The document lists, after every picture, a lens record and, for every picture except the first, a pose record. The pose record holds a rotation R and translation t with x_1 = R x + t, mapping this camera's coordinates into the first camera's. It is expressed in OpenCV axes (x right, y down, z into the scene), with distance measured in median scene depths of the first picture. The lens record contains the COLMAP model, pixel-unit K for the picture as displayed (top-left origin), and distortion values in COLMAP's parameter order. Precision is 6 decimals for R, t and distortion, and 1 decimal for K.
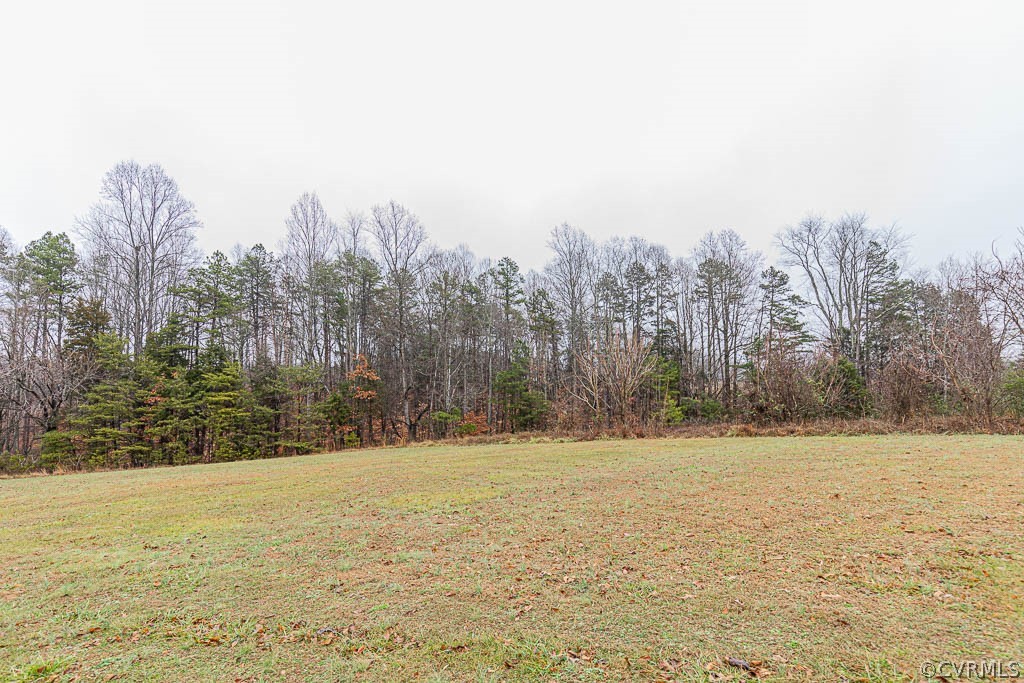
lens RADIAL K [[511.3, 0, 510.4], [0, 511.3, 359.5], [0, 0, 1]] dist [-0.003306, 0.000670]
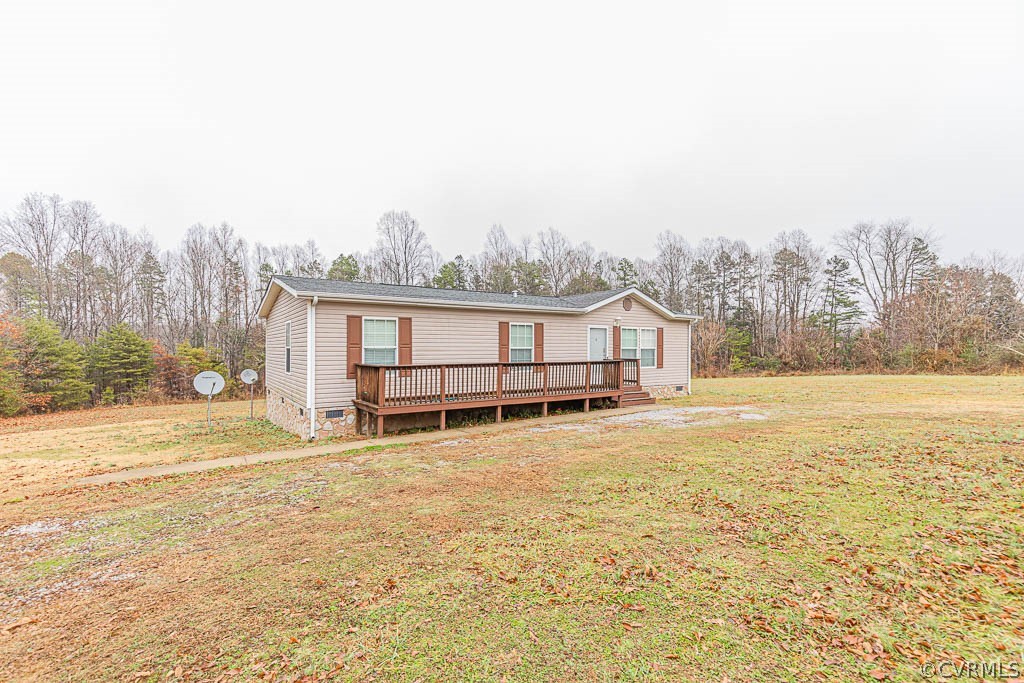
lens RADIAL K [[465.8, 0, 511.7], [0, 465.8, 347.2], [0, 0, 1]] dist [0.013338, -0.003348]
pose [[0.980769, 0.003782, -0.195136, -0.065538], [0.007681, 0.998290, 0.057952, -0.030272], [0.195021, -0.058336, 0.979063, -0.378295]]
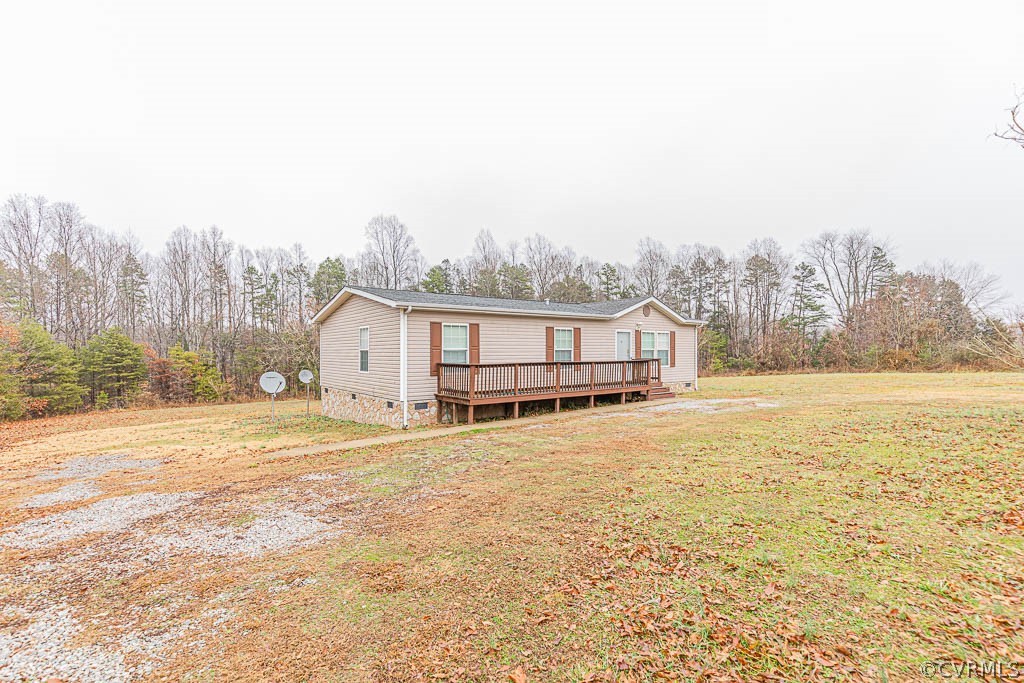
lens RADIAL K [[465.8, 0, 511.1], [0, 465.8, 348.6], [0, 0, 1]] dist [0.013338, -0.003348]
pose [[0.989998, -0.000335, -0.141082, -0.099049], [0.008323, 0.998394, 0.056035, -0.032199], [0.140837, -0.056649, 0.988411, -0.420033]]
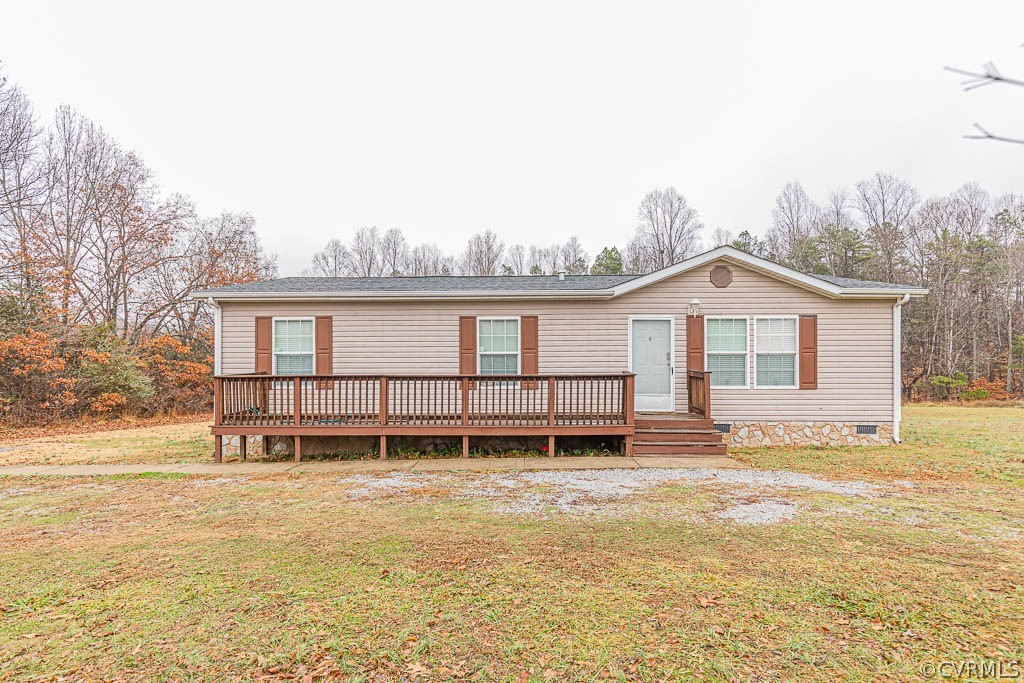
lens RADIAL K [[528.5, 0, 515.8], [0, 528.5, 346.5], [0, 0, 1]] dist [0.001321, -0.000986]
pose [[0.691095, -0.005437, -0.722743, 0.031576], [0.044144, 0.998422, 0.034700, -0.024496], [0.721415, -0.055886, 0.690245, -0.267679]]
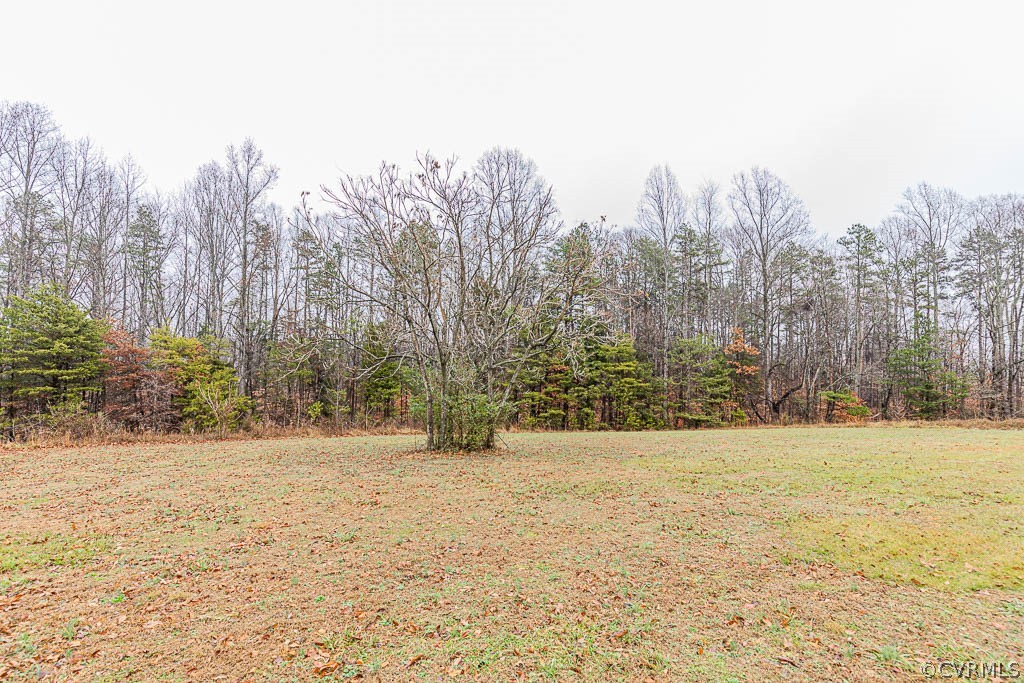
lens RADIAL K [[492.5, 0, 518.1], [0, 492.5, 348.6], [0, 0, 1]] dist [0.003964, 0.000677]
pose [[0.967572, 0.024241, -0.251428, -0.384980], [-0.021803, 0.999684, 0.012479, 0.021322], [0.251652, -0.006593, 0.967795, -0.004341]]
